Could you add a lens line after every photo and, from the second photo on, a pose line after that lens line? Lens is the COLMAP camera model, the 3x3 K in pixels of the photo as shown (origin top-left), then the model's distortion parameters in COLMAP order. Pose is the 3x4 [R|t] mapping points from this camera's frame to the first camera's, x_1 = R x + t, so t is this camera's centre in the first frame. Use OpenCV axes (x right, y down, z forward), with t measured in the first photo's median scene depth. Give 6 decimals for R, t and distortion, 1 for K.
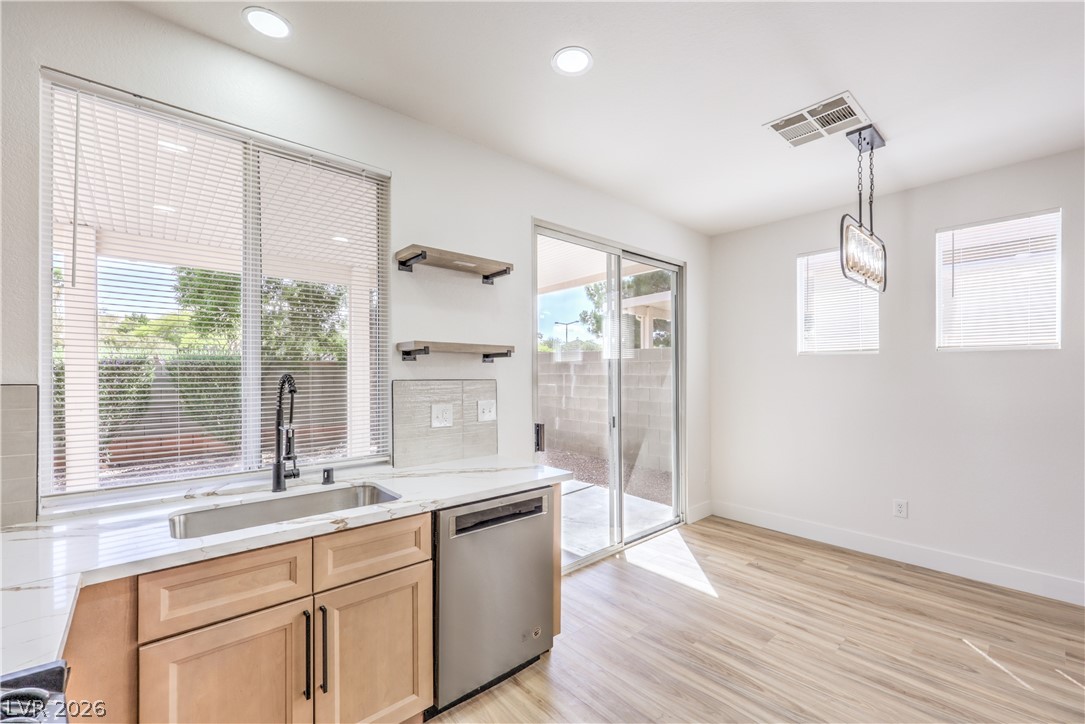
lens RADIAL K [[453.1, 0, 545.2], [0, 453.1, 368.2], [0, 0, 1]] dist [0.001633, 0.000587]
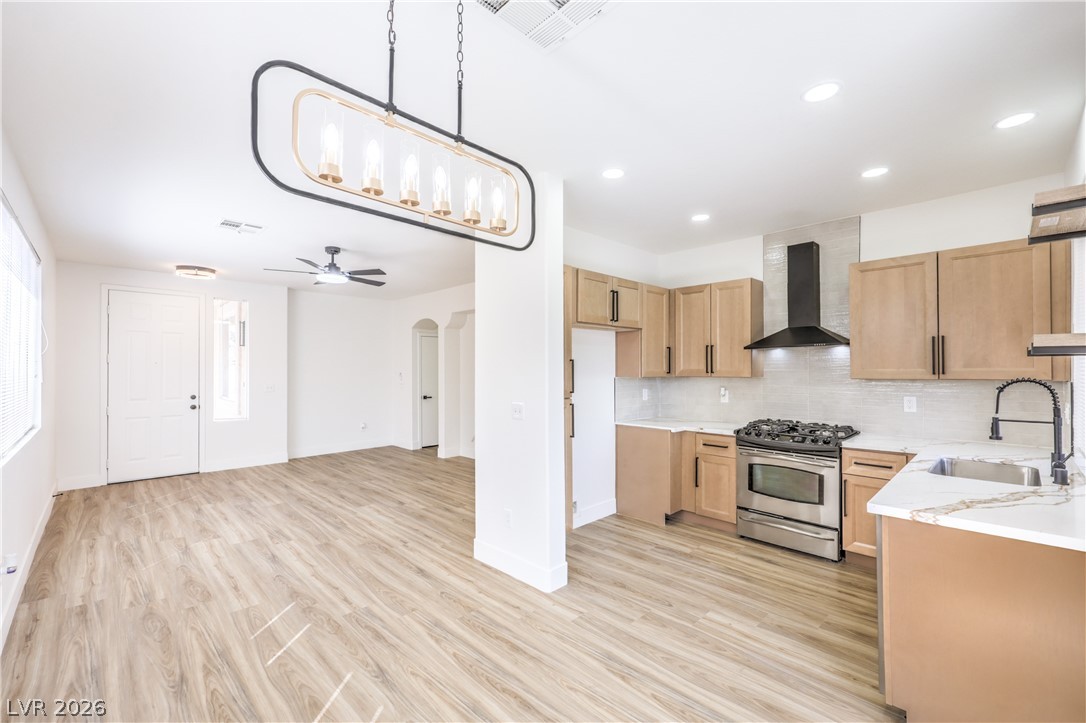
lens RADIAL K [[453.5, 0, 541.0], [0, 453.5, 358.0], [0, 0, 1]] dist [0.001633, 0.000587]
pose [[-0.999235, 0.011095, -0.037496, 0.537135], [0.012466, 0.999254, -0.036540, -0.003946], [0.037062, -0.036979, -0.998629, 1.435832]]
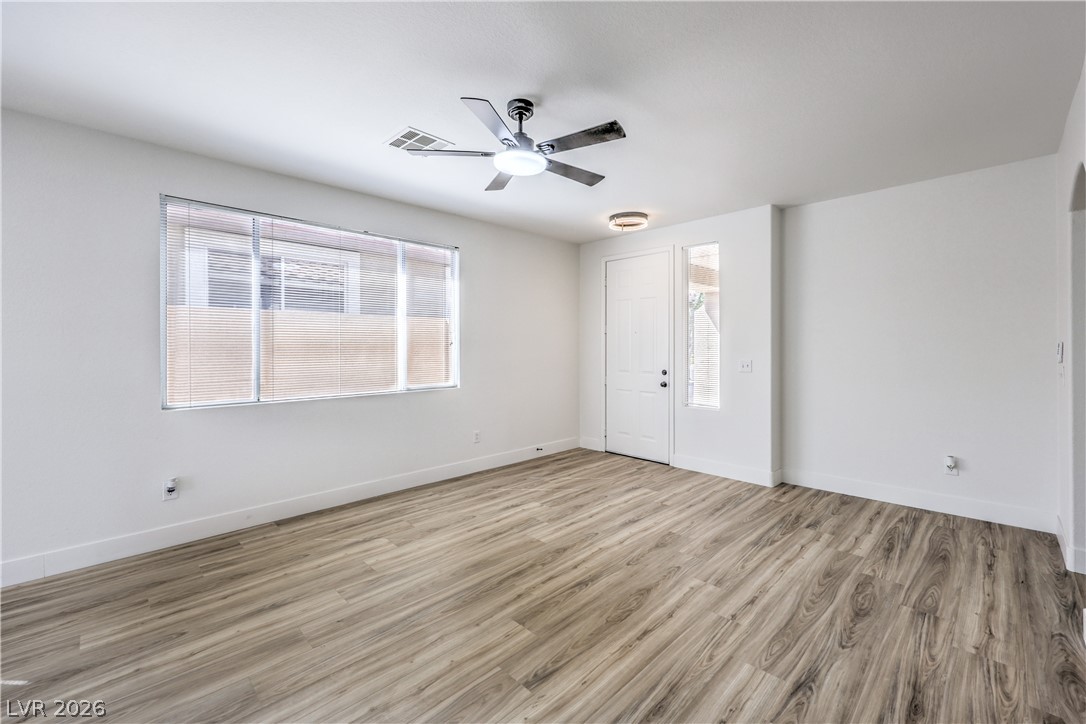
lens RADIAL K [[453.5, 0, 546.0], [0, 453.5, 353.5], [0, 0, 1]] dist [0.001633, 0.000587]
pose [[-0.048871, -0.005354, 0.998791, 0.353210], [-0.007138, 0.999962, 0.005011, 0.005447], [-0.998780, -0.006885, -0.048907, -0.333980]]
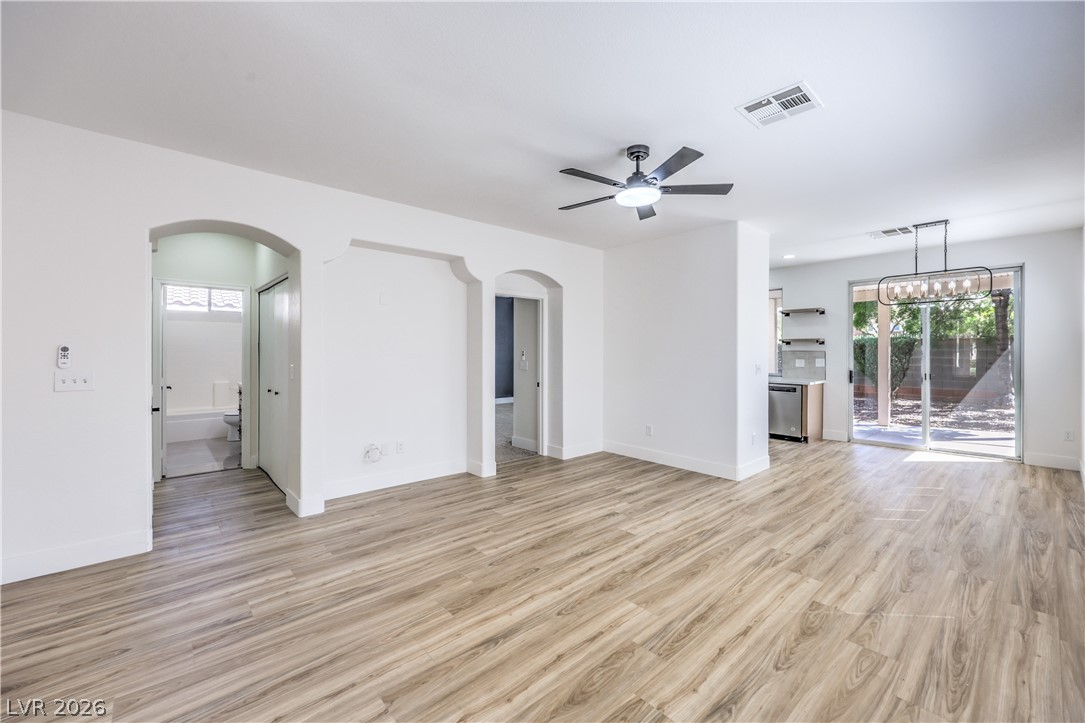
lens RADIAL K [[453.1, 0, 554.8], [0, 453.1, 349.6], [0, 0, 1]] dist [0.001633, 0.000587]
pose [[0.012699, 0.005010, -0.999907, 2.361495], [0.010801, 0.999928, 0.005148, -0.012510], [0.999861, -0.010866, 0.012644, -0.540124]]
